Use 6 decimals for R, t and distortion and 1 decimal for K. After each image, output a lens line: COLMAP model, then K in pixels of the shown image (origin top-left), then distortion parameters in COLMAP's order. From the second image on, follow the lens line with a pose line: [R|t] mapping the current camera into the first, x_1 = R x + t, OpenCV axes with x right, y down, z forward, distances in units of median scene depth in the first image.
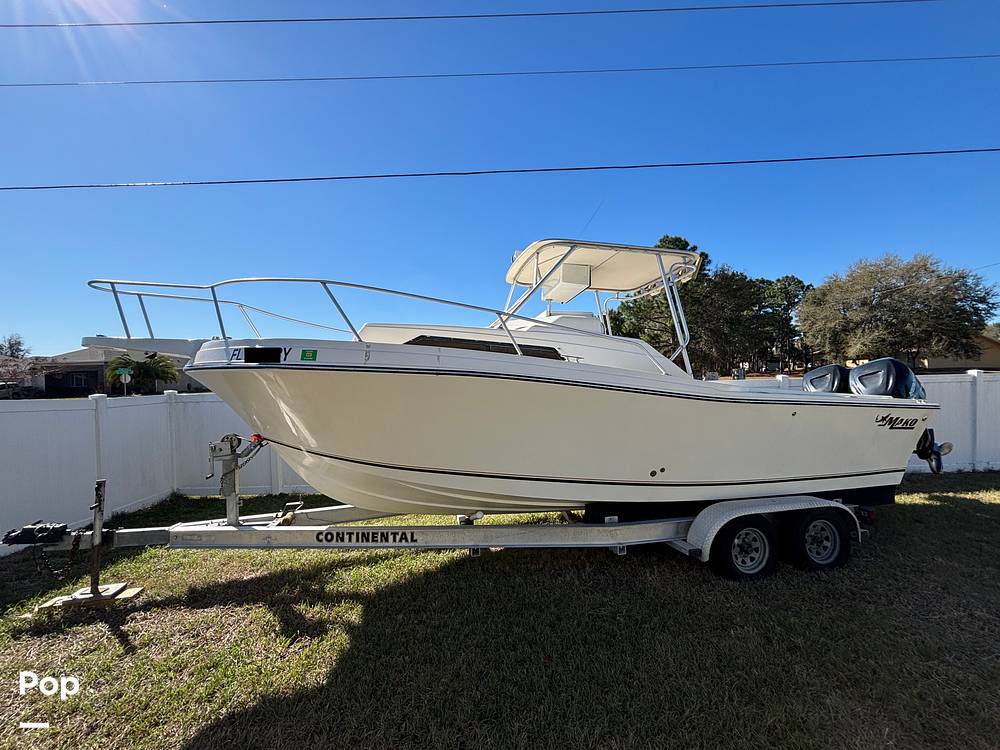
lens RADIAL K [[397.5, 0, 506.8], [0, 397.5, 377.3], [0, 0, 1]] dist [0.001385, -0.000525]
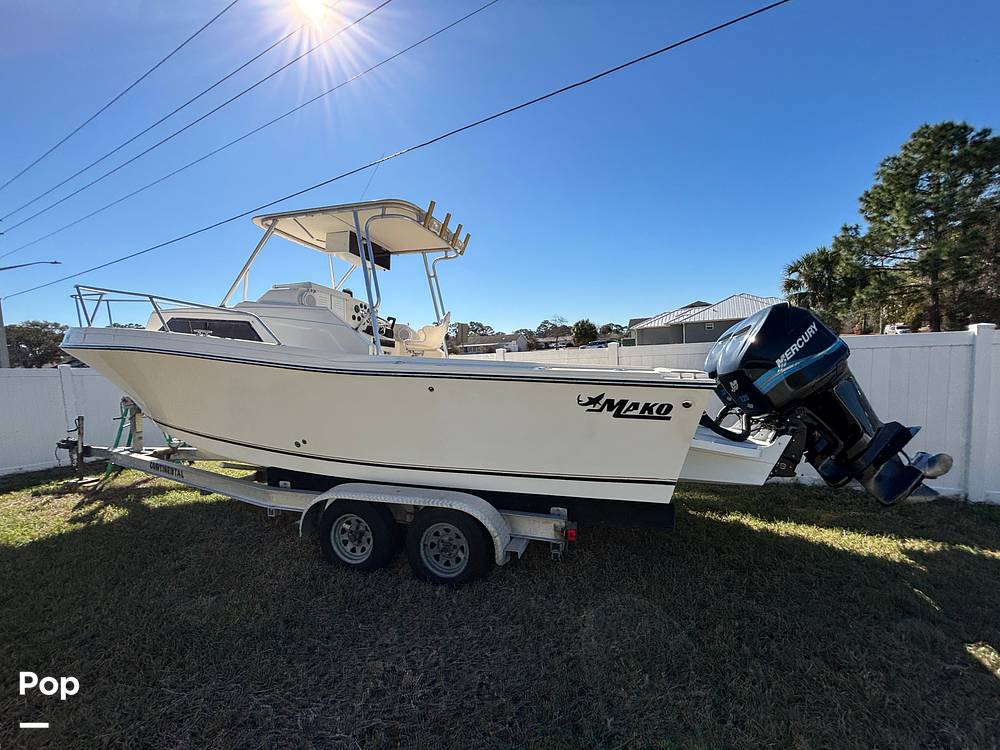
lens RADIAL K [[397.5, 0, 494.0], [0, 397.5, 373.8], [0, 0, 1]] dist [0.001385, -0.000525]
pose [[0.870386, 0.011071, -0.492246, 1.251786], [0.023546, 0.997667, 0.064073, 0.013988], [0.491807, -0.067358, 0.868095, 0.381464]]
